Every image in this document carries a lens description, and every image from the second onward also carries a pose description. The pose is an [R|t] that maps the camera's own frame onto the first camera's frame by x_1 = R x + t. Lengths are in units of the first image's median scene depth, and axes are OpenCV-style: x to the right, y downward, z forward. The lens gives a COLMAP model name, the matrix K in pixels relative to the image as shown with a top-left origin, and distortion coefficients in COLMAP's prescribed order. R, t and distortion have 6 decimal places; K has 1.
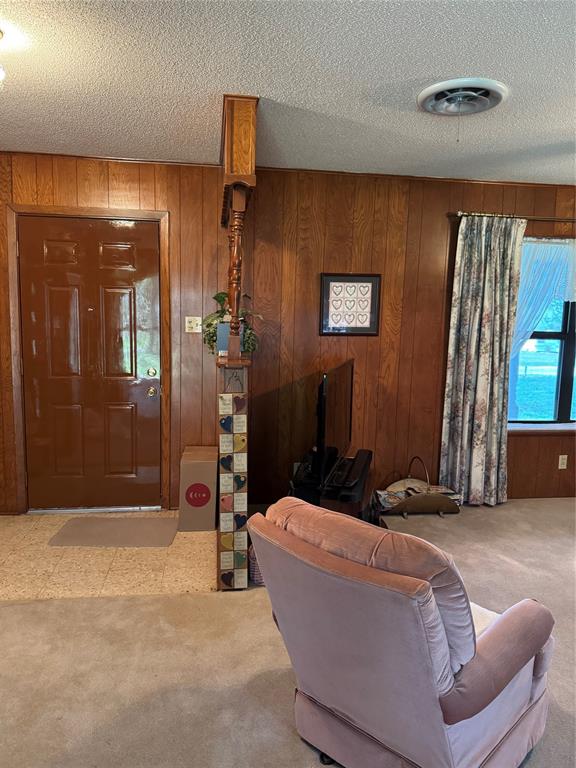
lens RADIAL K [[556.7, 0, 289.7], [0, 556.7, 386.2], [0, 0, 1]] dist [0.078924, -0.112264]
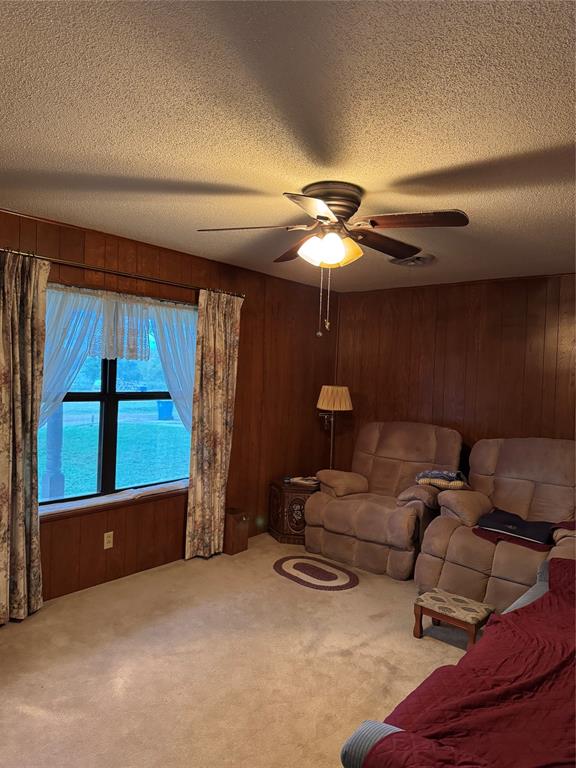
lens RADIAL K [[556.7, 0, 289.7], [0, 556.7, 386.2], [0, 0, 1]] dist [0.078924, -0.112264]
pose [[0.744684, -0.013379, 0.667283, 0.122791], [0.070612, 0.995767, -0.058837, -0.035724], [-0.663671, 0.090933, 0.742477, 0.153499]]
